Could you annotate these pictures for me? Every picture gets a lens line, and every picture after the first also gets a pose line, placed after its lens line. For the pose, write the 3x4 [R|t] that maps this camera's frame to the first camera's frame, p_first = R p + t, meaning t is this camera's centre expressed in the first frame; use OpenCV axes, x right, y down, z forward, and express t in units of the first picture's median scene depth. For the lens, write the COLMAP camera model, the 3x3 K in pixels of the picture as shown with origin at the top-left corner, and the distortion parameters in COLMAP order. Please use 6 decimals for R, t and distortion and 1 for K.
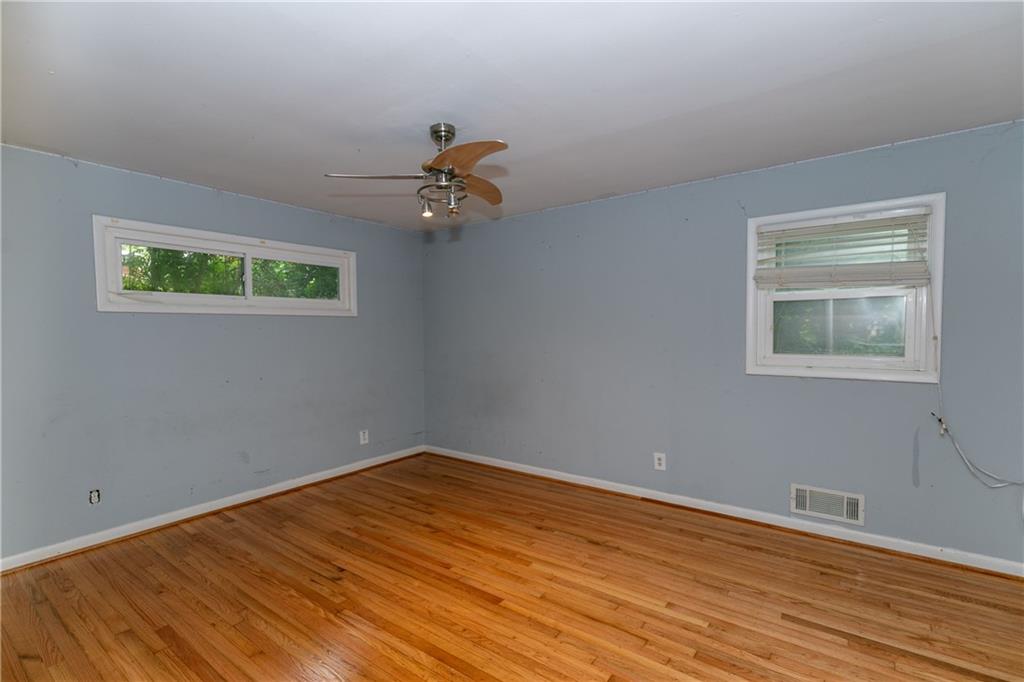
lens RADIAL K [[465.5, 0, 511.3], [0, 465.5, 341.9], [0, 0, 1]] dist [0.007813, -0.000168]
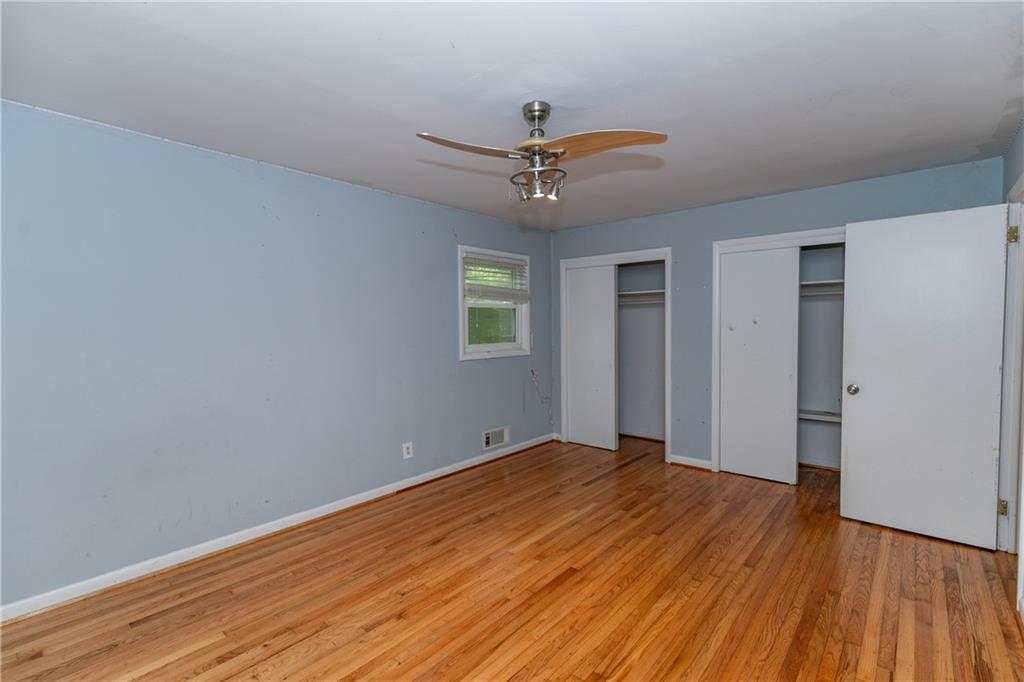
lens RADIAL K [[465.5, 0, 514.7], [0, 465.5, 336.4], [0, 0, 1]] dist [0.007813, -0.000168]
pose [[0.086952, -0.024443, 0.995913, -0.880181], [0.033352, 0.999210, 0.021612, -0.026677], [-0.995654, 0.031337, 0.087698, 0.788303]]
